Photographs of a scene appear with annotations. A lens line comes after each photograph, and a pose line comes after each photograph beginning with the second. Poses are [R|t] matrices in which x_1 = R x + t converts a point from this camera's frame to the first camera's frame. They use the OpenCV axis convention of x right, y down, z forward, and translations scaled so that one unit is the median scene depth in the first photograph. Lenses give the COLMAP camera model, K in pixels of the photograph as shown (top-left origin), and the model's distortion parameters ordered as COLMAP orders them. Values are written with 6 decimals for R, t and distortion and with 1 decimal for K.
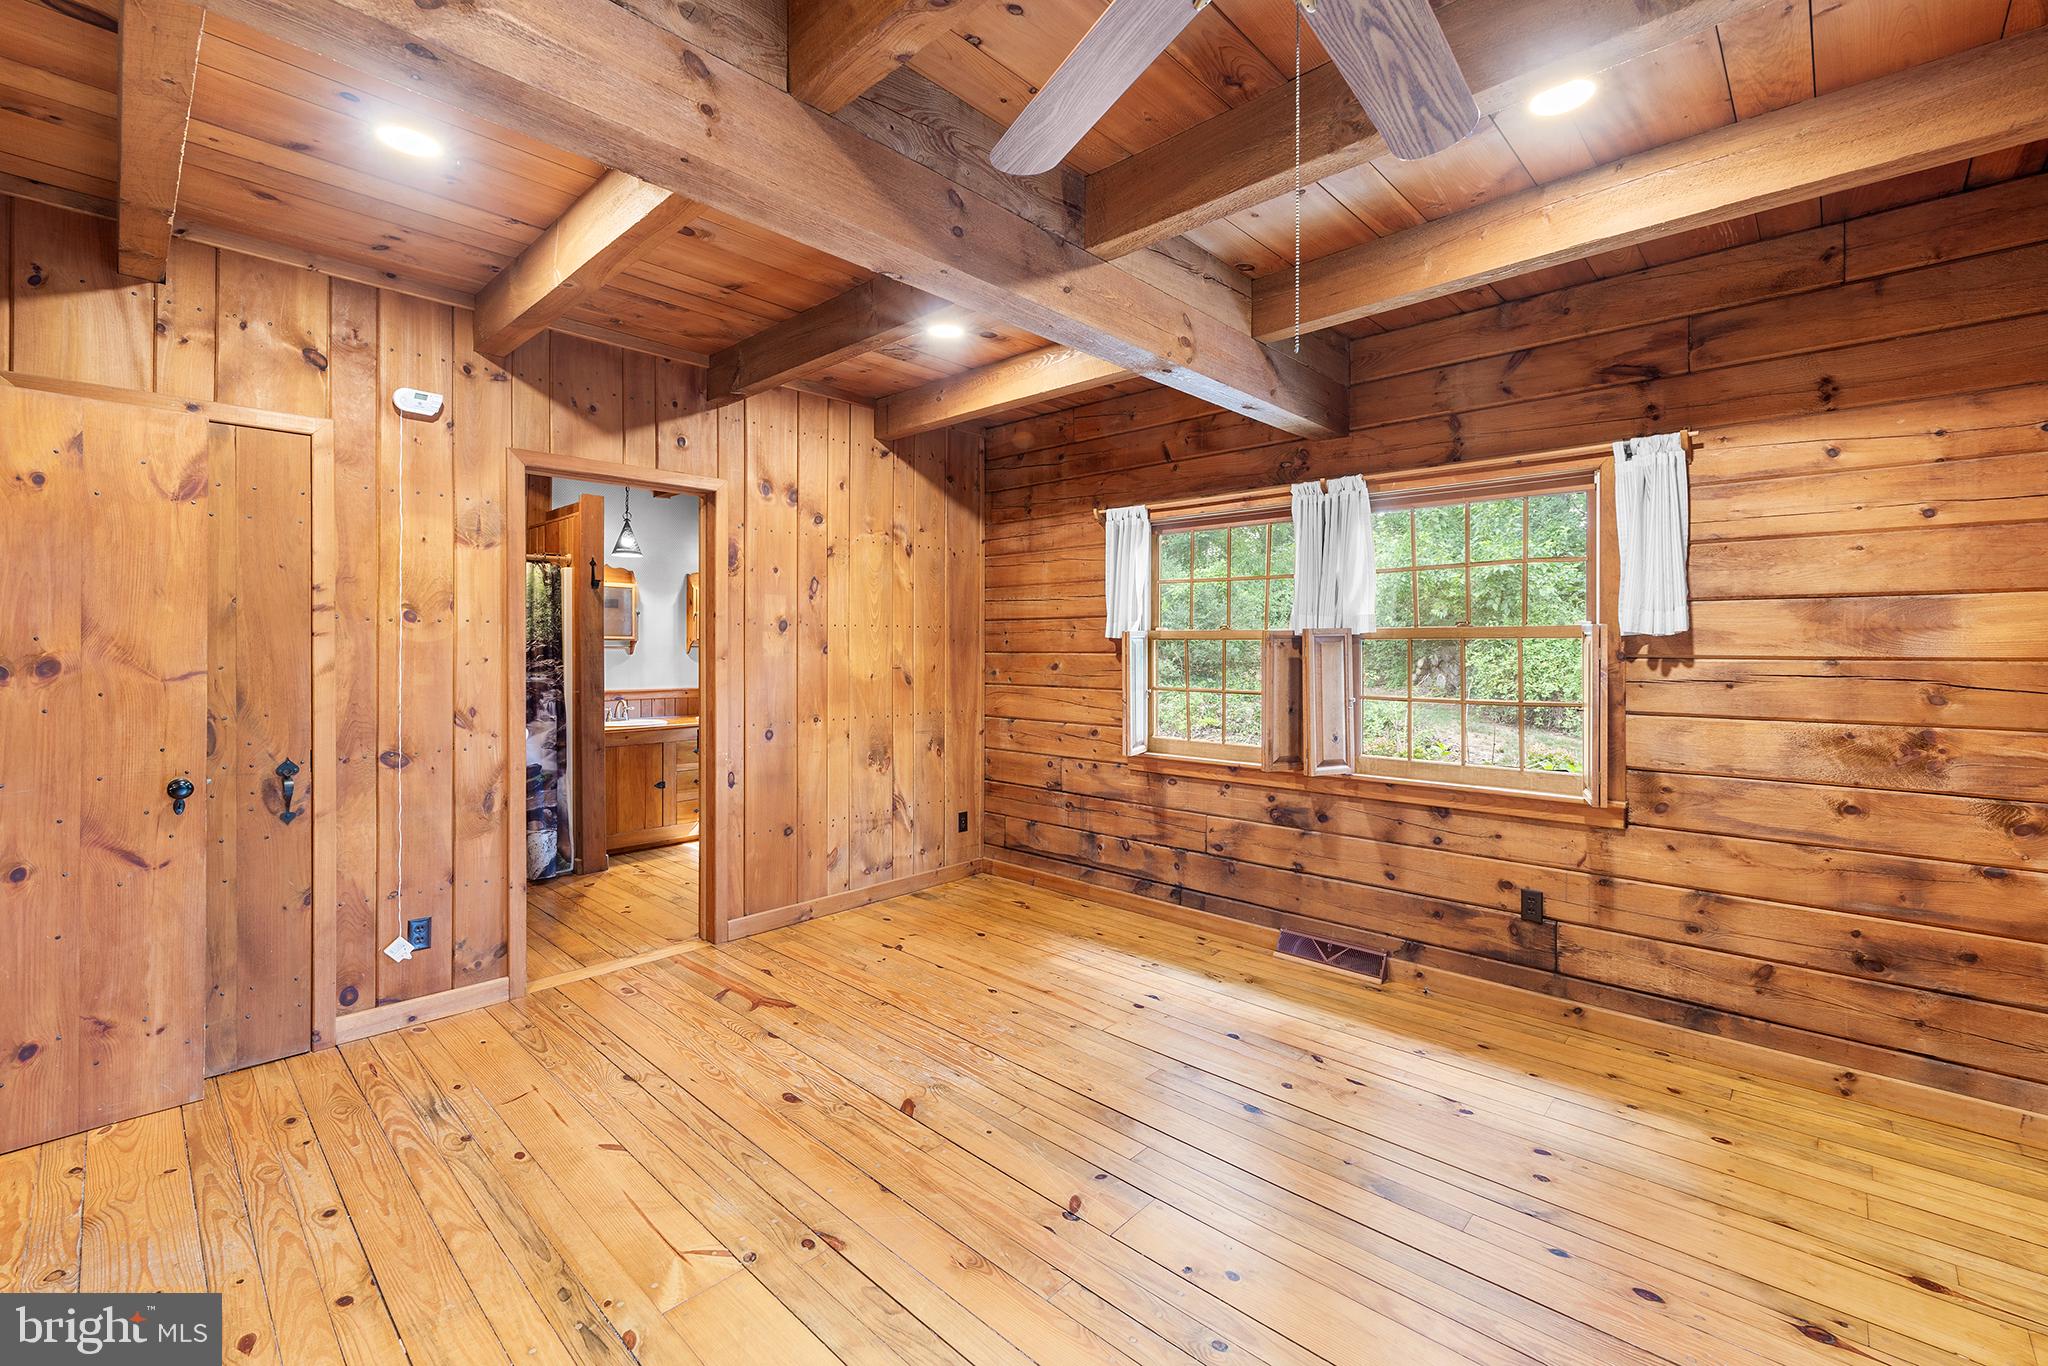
lens RADIAL K [[864.4, 0, 1021.2], [0, 864.4, 647.1], [0, 0, 1]] dist [0.000948, 0.000017]
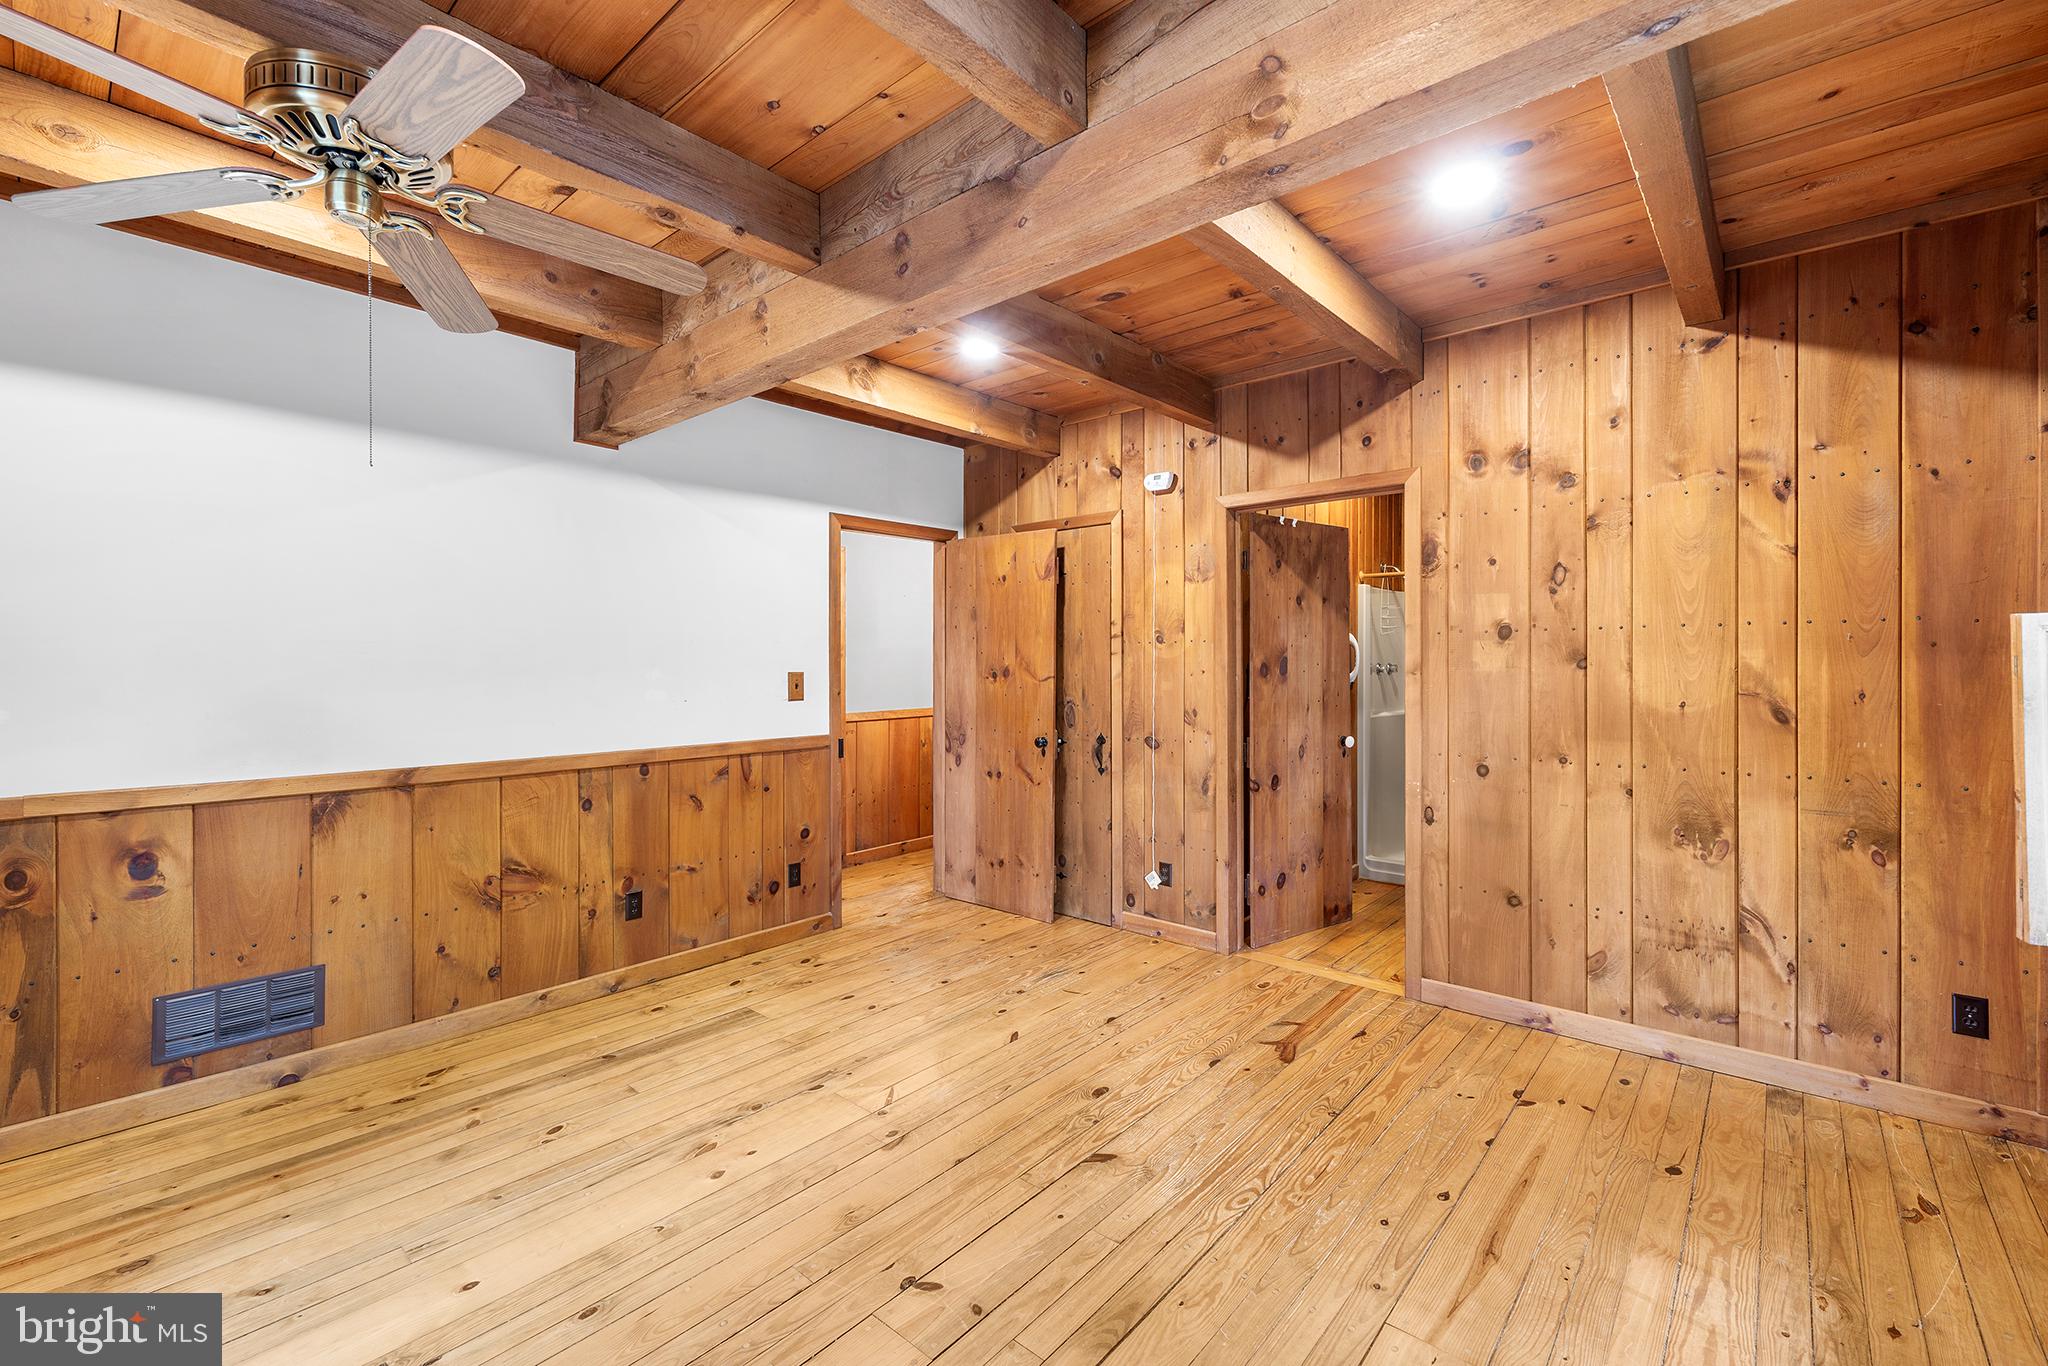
lens RADIAL K [[867.9, 0, 1021.8], [0, 867.9, 666.8], [0, 0, 1]] dist [-0.001318, -0.000390]
pose [[0.037154, 0.002946, -0.999305, 0.583959], [0.004191, 0.999986, 0.003104, 0.002127], [0.999301, -0.004303, 0.037141, 0.650964]]
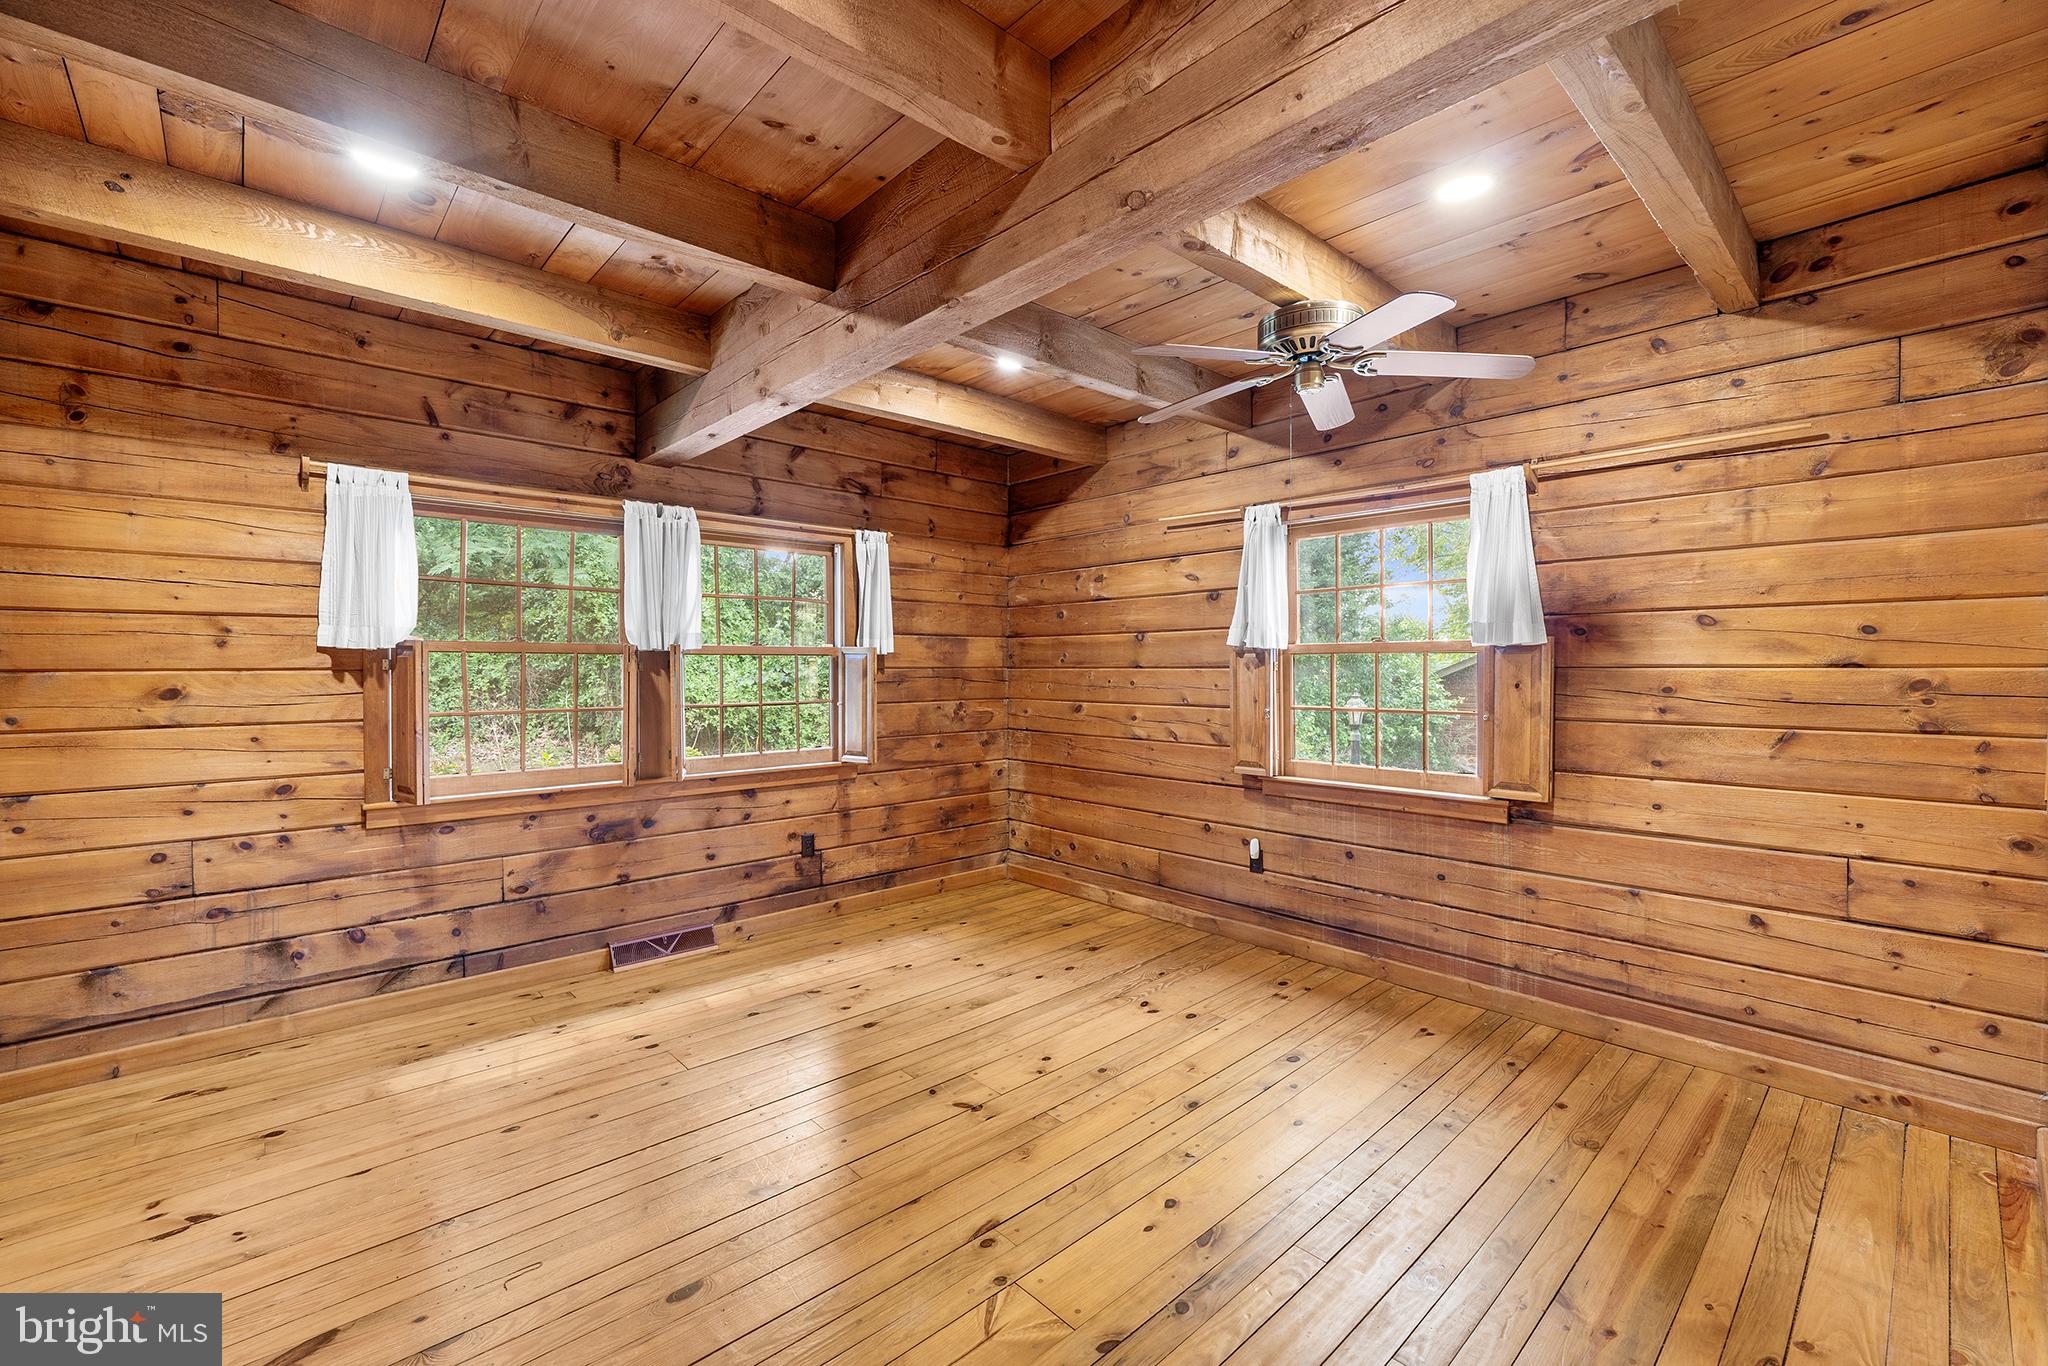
lens RADIAL K [[854.8, 0, 1027.7], [0, 854.8, 678.5], [0, 0, 1]] dist [0.000306, -0.000575]
pose [[0.066406, -0.019009, 0.997612, -0.705931], [-0.000014, 0.999819, 0.019052, 0.000759], [-0.997793, -0.001279, 0.066394, 0.503716]]
